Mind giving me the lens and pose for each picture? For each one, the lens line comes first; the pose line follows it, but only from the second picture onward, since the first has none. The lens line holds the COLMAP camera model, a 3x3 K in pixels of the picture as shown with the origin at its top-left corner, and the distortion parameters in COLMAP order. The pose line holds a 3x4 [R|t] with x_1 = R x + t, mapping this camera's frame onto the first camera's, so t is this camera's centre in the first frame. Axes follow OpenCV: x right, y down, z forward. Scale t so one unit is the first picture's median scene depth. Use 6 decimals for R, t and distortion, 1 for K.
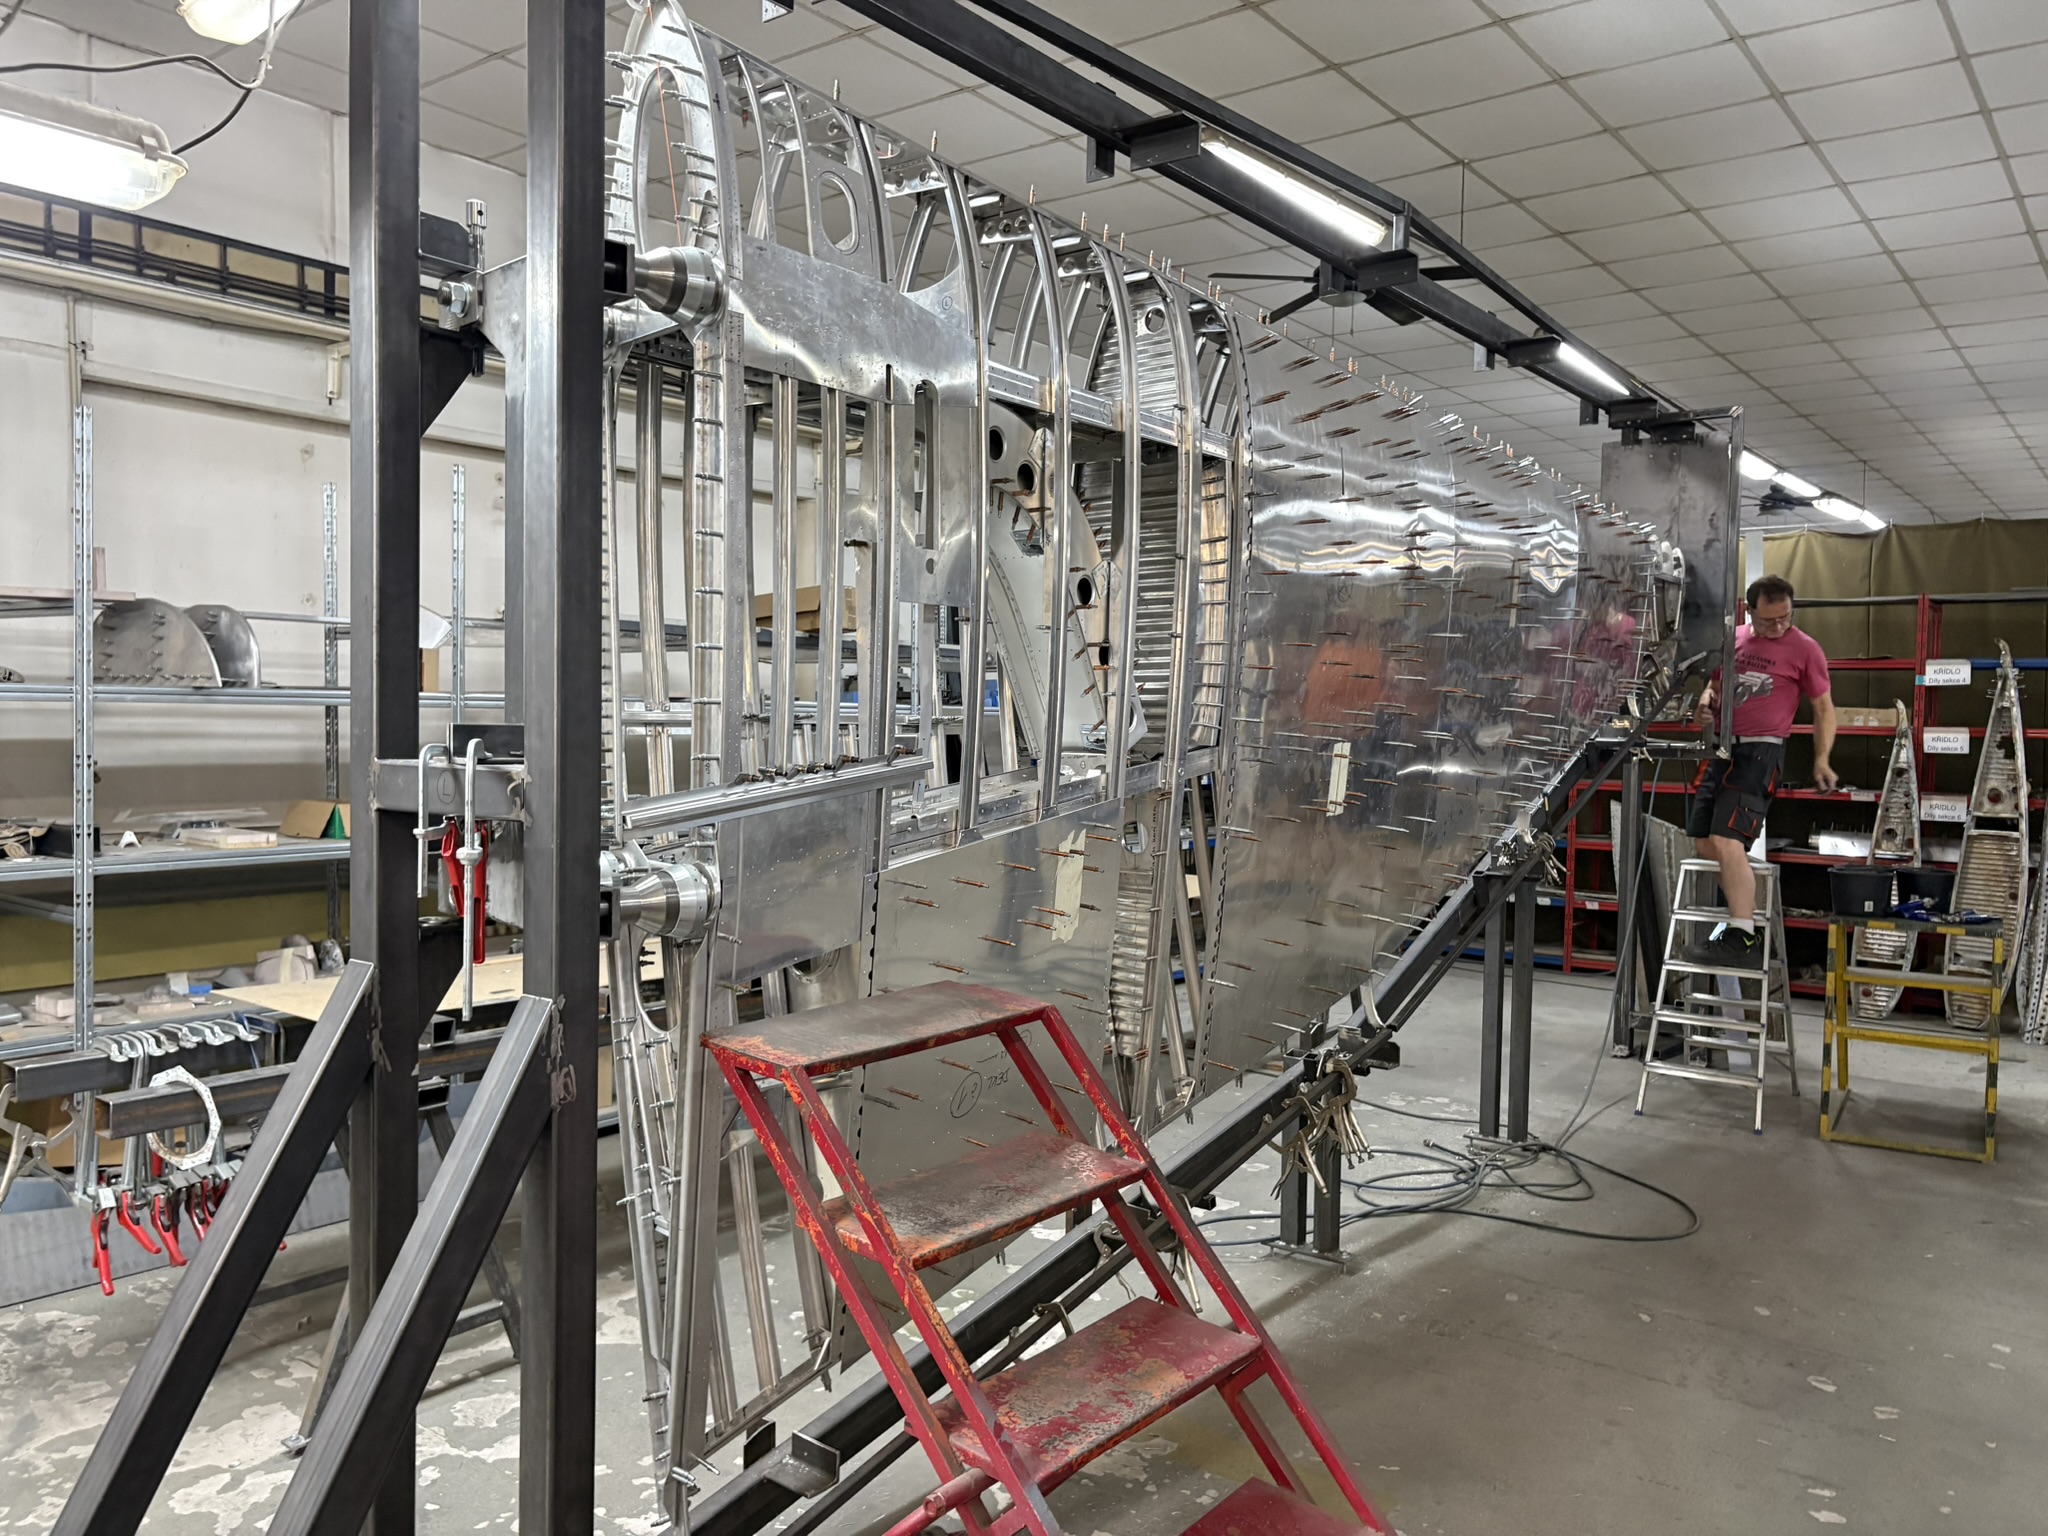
lens RADIAL K [[1557.6, 0, 1024.0], [0, 1557.6, 768.0], [0, 0, 1]] dist [0.009527, -0.004166]
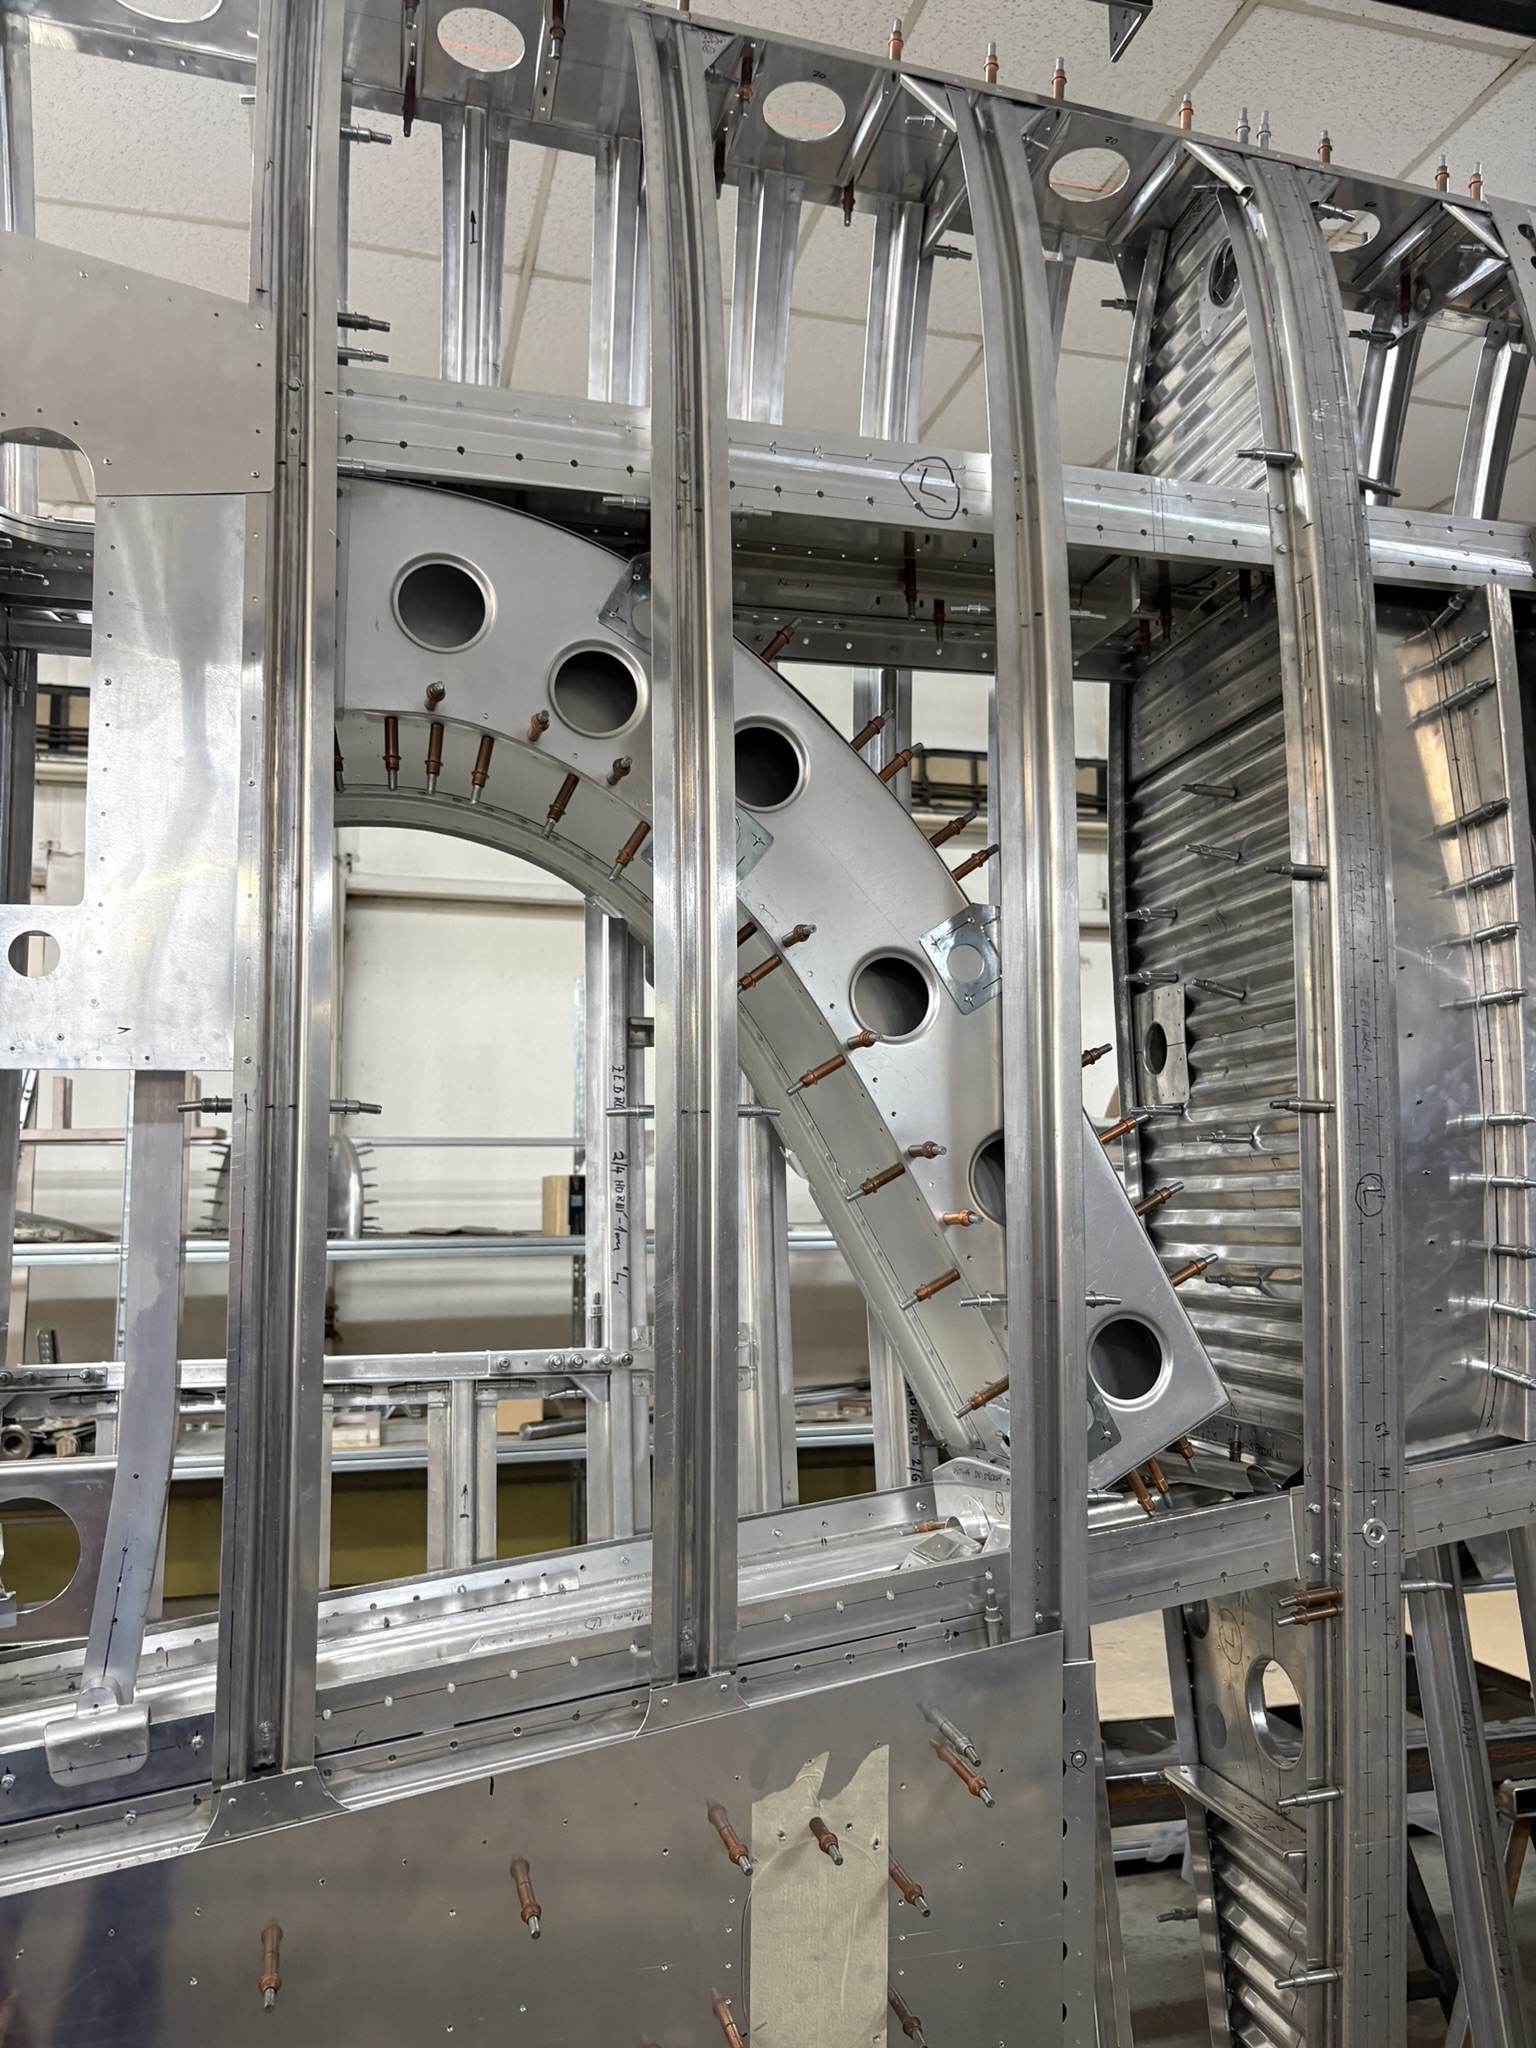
lens RADIAL K [[1557.6, 0, 760.3], [0, 1557.6, 1003.2], [0, 0, 1]] dist [0.009527, -0.004166]
pose [[0.790849, -0.097408, -0.604210, 0.207024], [-0.004971, 0.986198, -0.165497, -0.052037], [0.611991, 0.133887, 0.779449, 0.668574]]
